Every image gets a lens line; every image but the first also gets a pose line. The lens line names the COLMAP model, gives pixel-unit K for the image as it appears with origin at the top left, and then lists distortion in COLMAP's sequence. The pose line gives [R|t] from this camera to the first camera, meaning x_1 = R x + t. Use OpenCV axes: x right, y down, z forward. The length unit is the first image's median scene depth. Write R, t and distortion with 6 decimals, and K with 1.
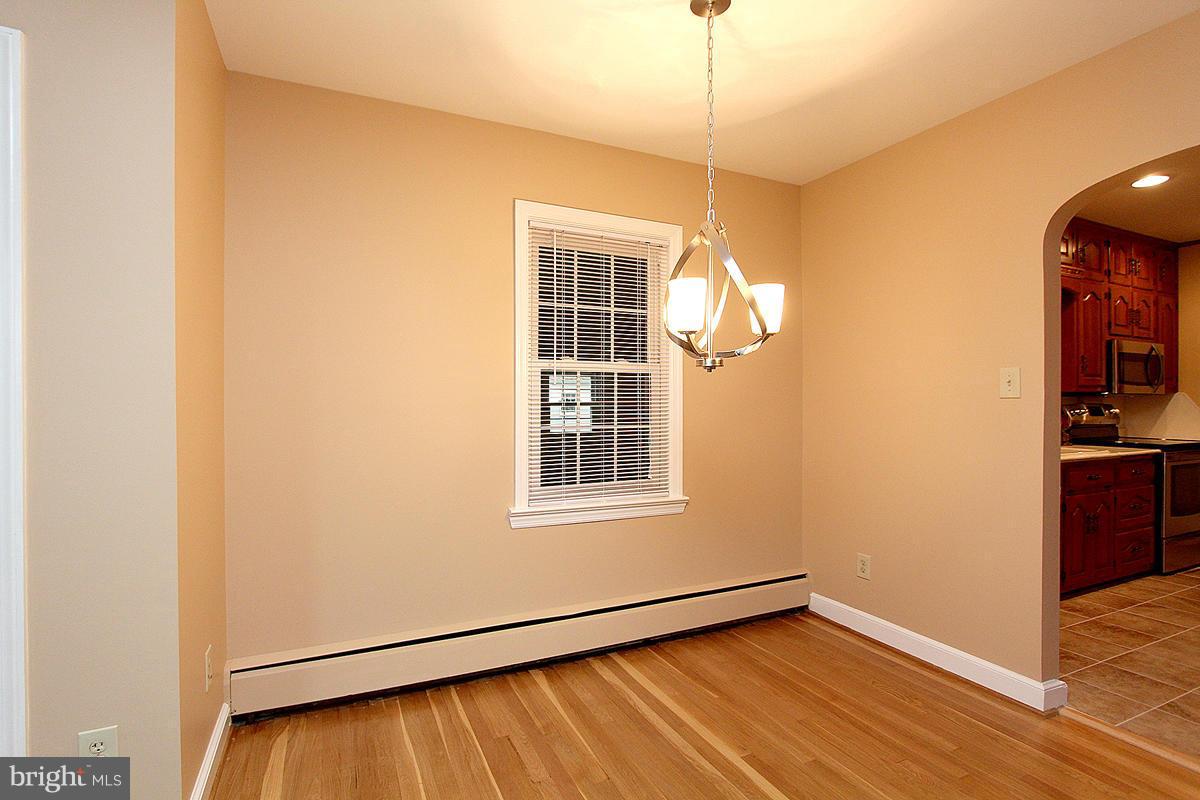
lens RADIAL K [[576.4, 0, 582.1], [0, 576.4, 396.0], [0, 0, 1]] dist [-0.017954, 0.002331]
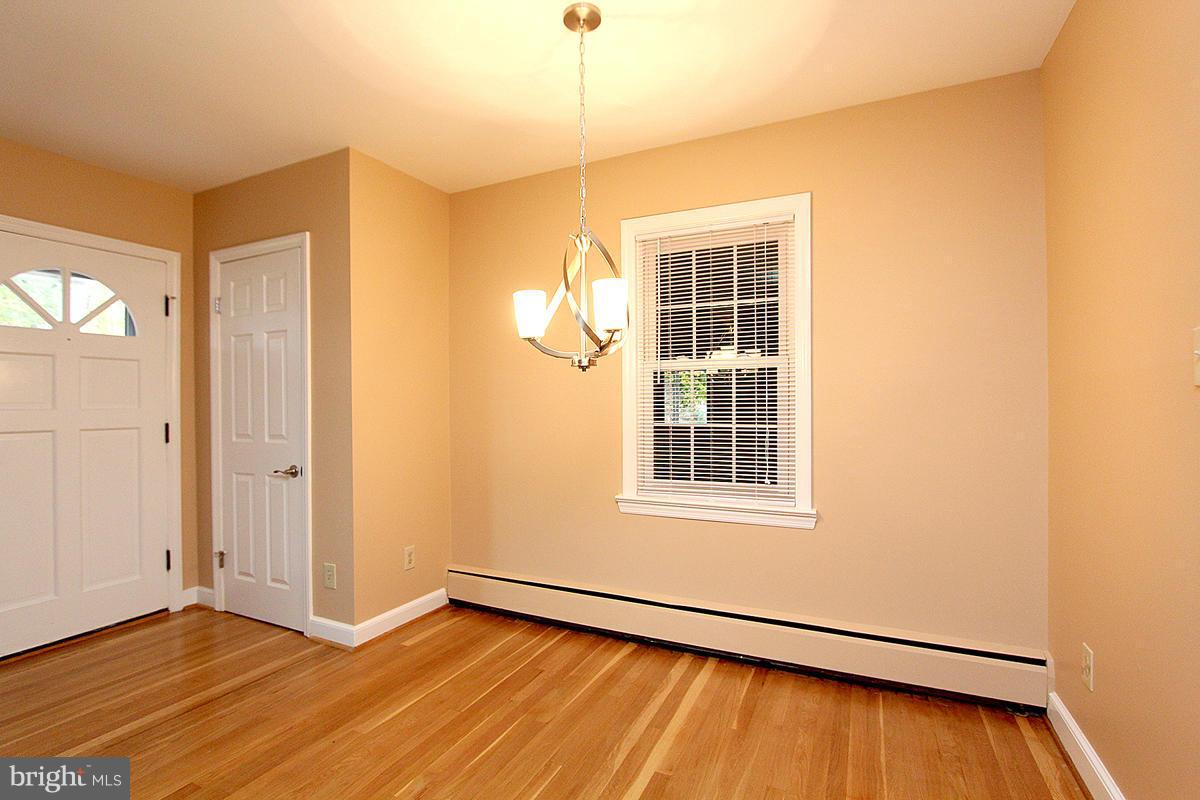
lens RADIAL K [[576.4, 0, 579.3], [0, 576.4, 391.8], [0, 0, 1]] dist [-0.017954, 0.002331]
pose [[0.626953, -0.014973, -0.778913, 0.676133], [0.011442, 0.999884, -0.010011, 0.004536], [0.778973, -0.002636, 0.627052, 0.216427]]
